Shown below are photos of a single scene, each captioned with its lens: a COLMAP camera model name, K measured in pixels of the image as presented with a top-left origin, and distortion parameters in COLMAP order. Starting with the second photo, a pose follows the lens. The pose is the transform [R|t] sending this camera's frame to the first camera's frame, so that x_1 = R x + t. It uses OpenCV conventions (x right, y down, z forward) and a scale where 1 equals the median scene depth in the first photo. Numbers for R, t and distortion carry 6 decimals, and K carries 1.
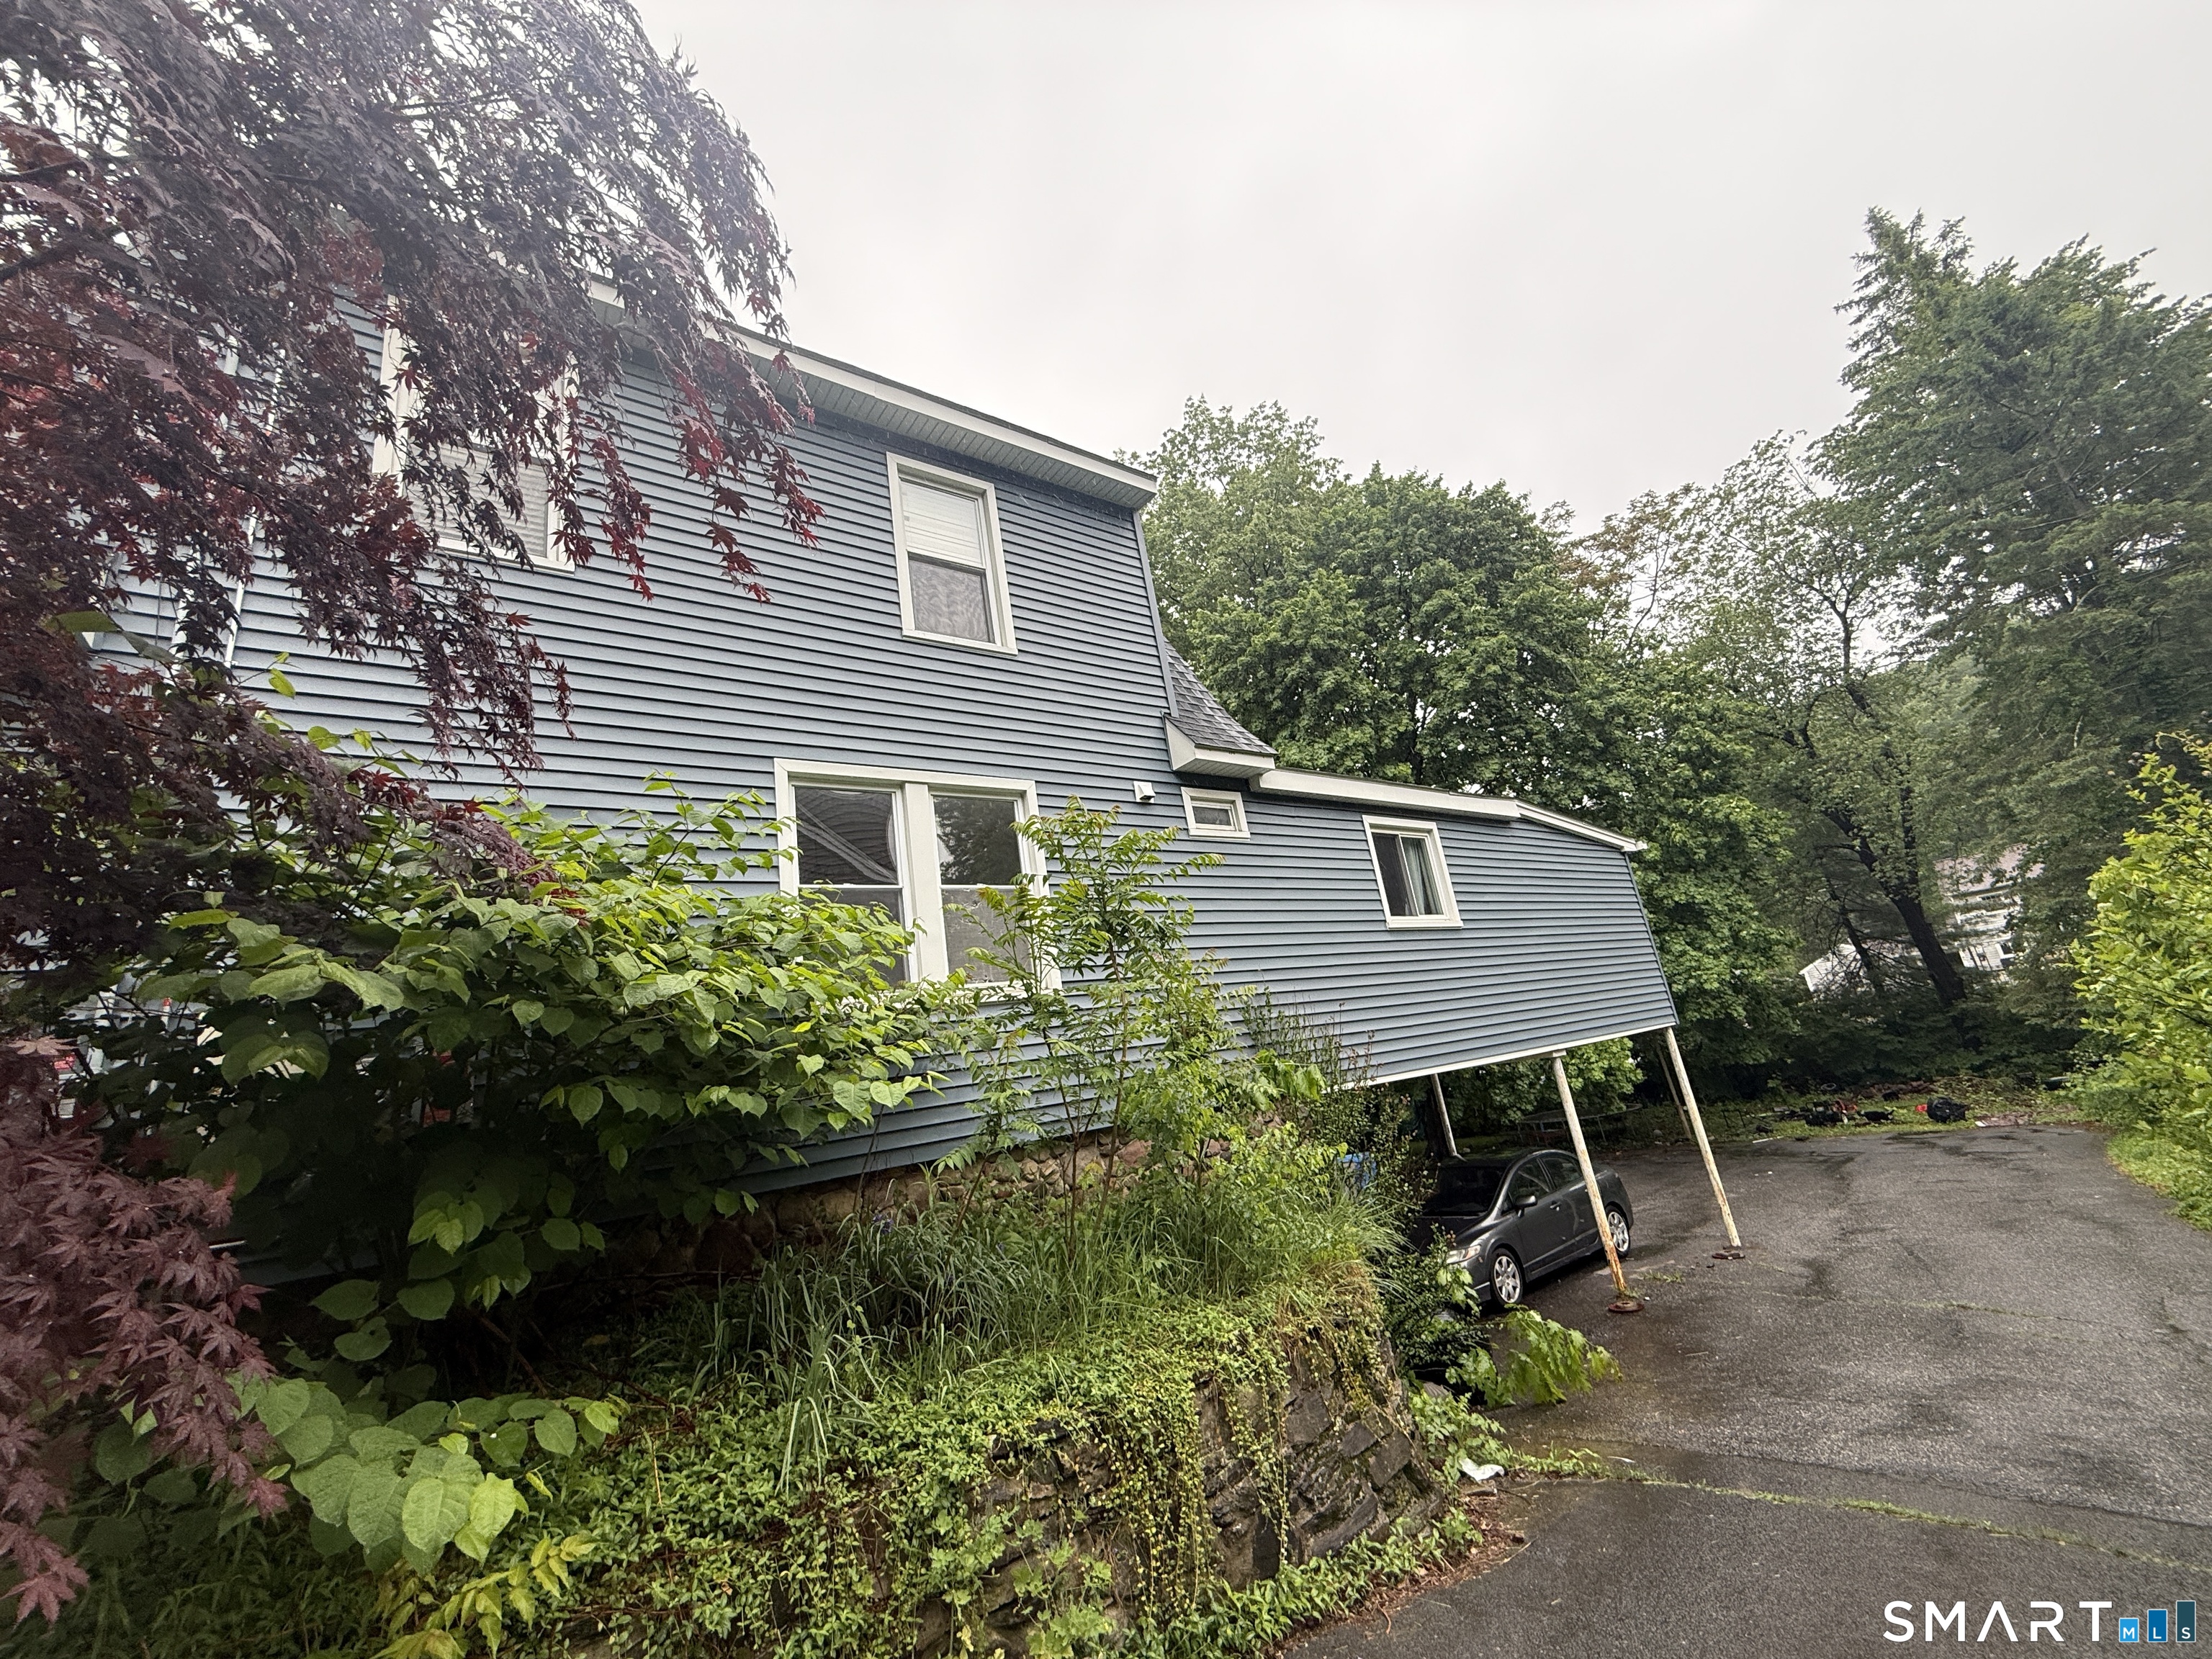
lens RADIAL K [[880.7, 0, 1100.6], [0, 880.7, 825.9], [0, 0, 1]] dist [0.000999, -0.000596]
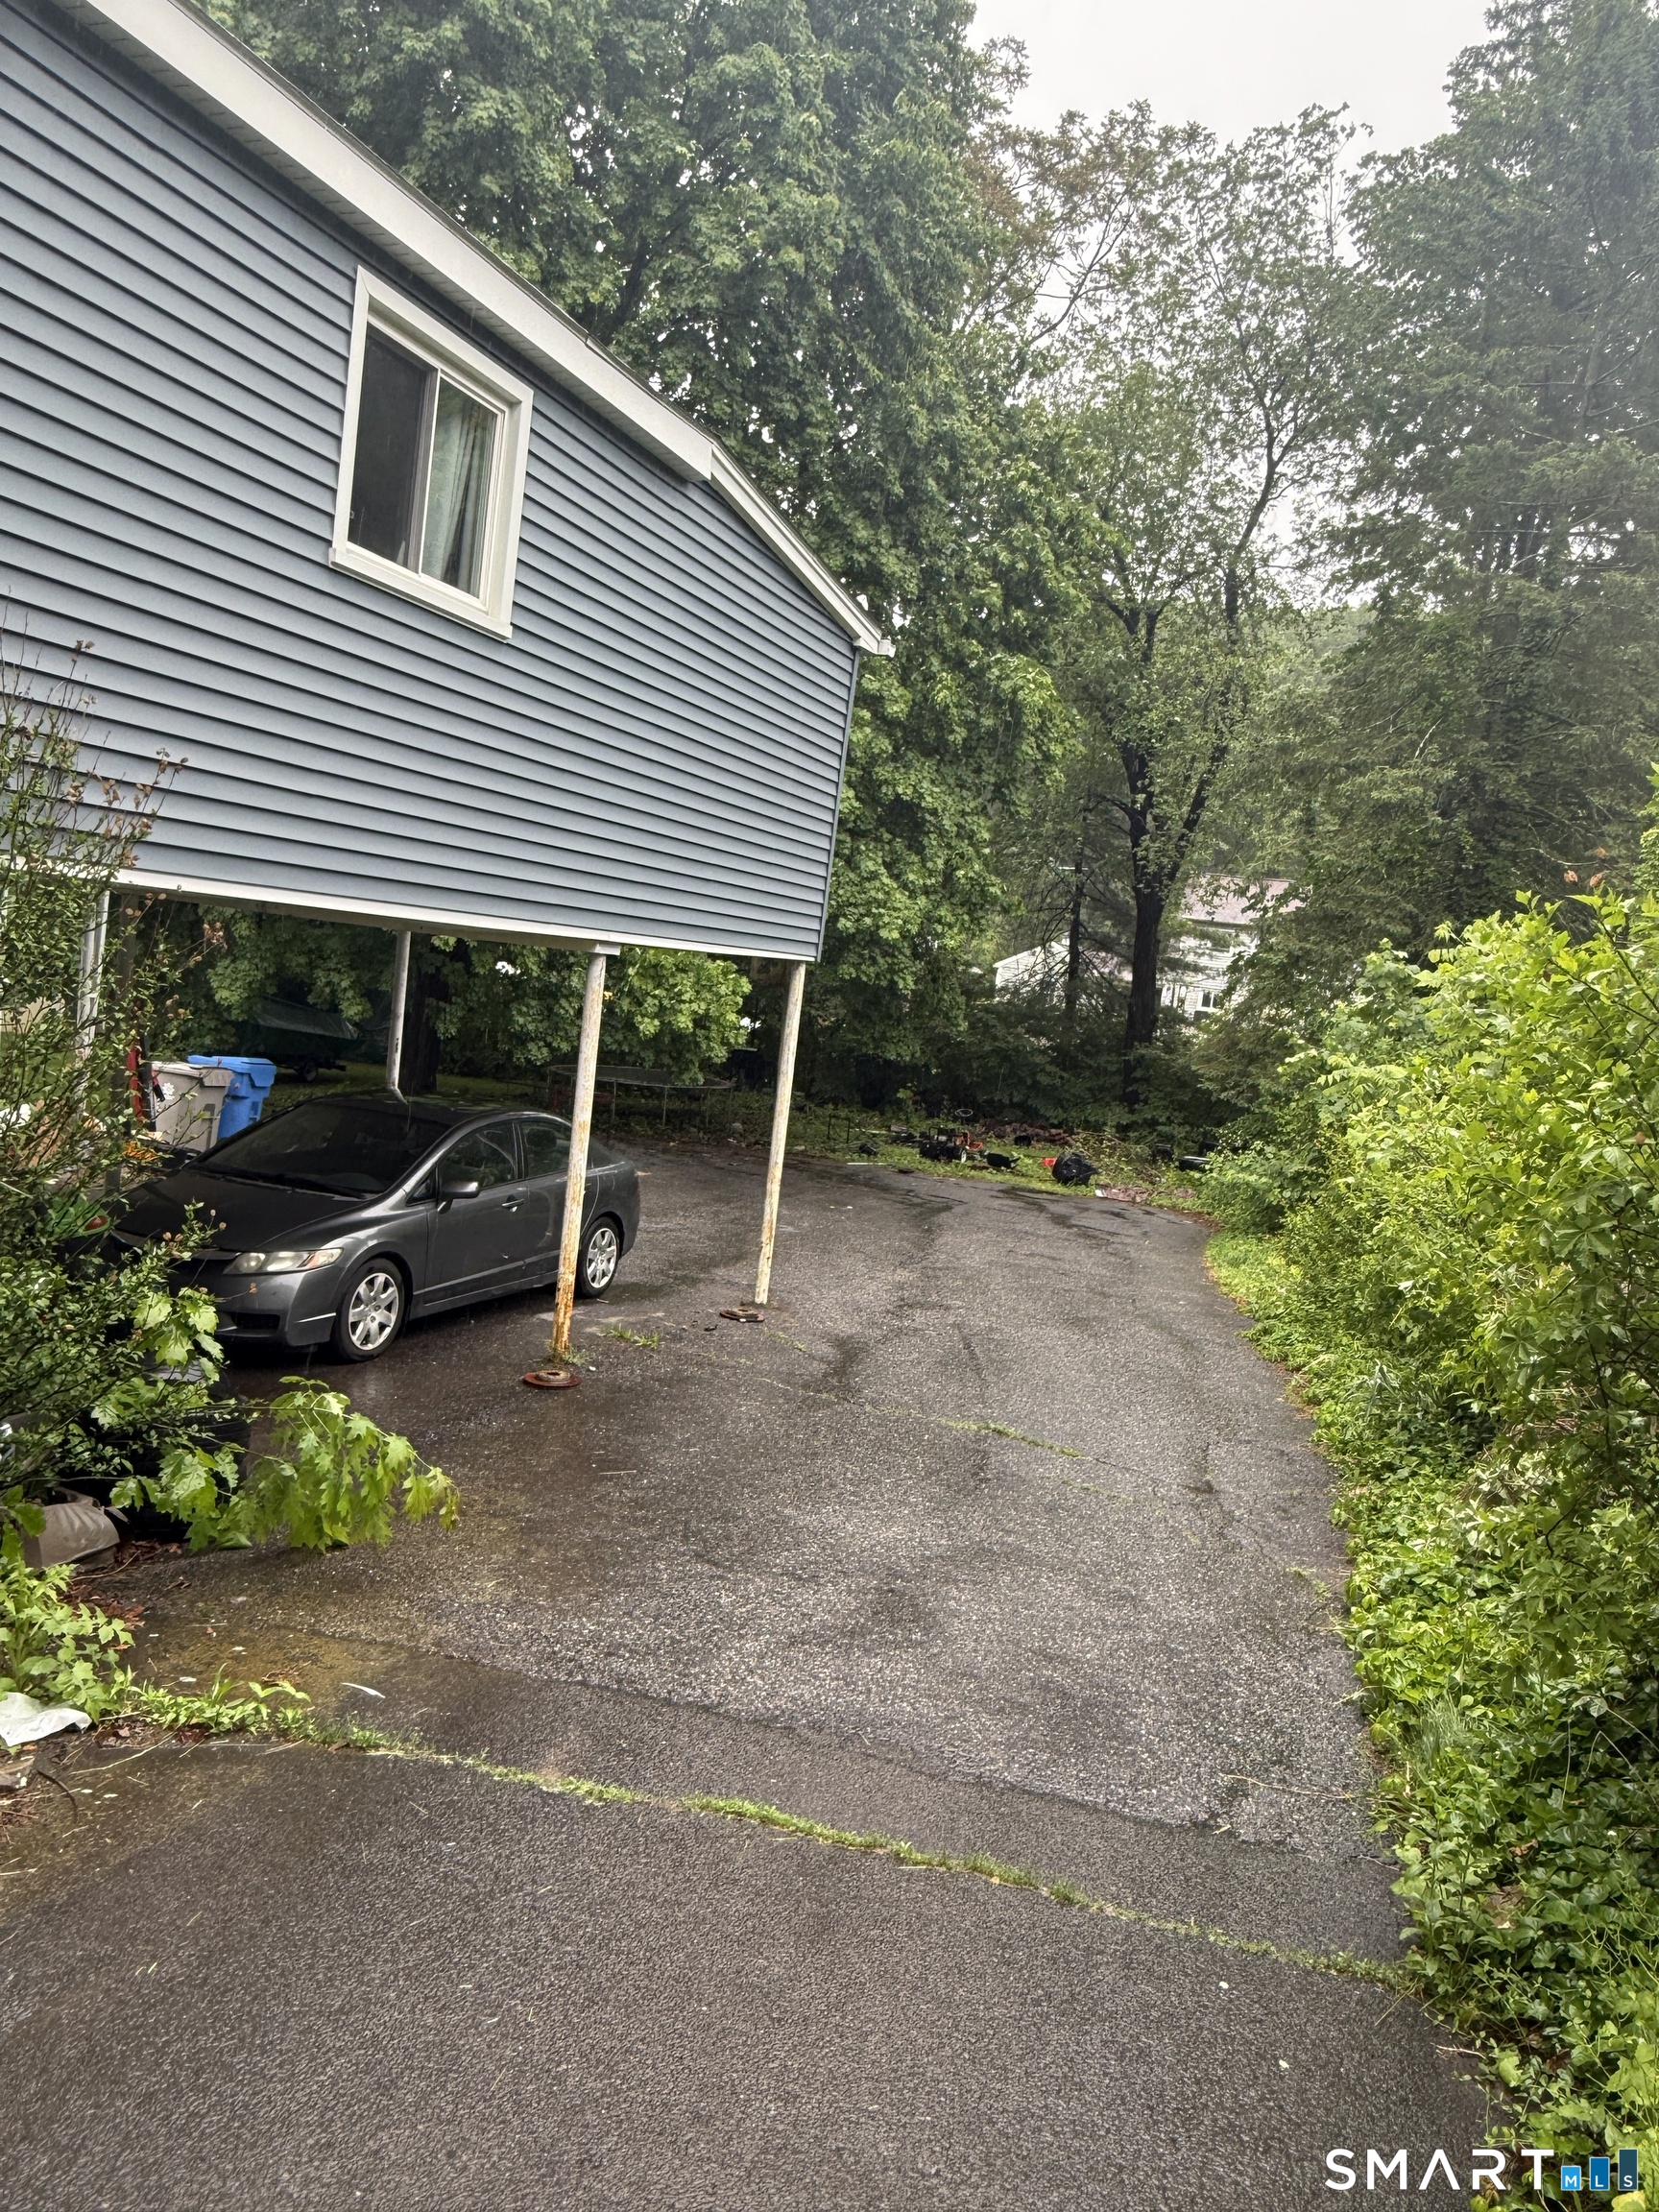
lens RADIAL K [[1530.7, 0, 829.5], [0, 1530.7, 1106.0], [0, 0, 1]] dist [-0.001744, -0.001787]
pose [[0.811036, 0.189675, 0.553393, 0.147583], [-0.378285, 0.891627, 0.248800, 0.067592], [-0.446229, -0.411126, 0.794893, 0.188390]]
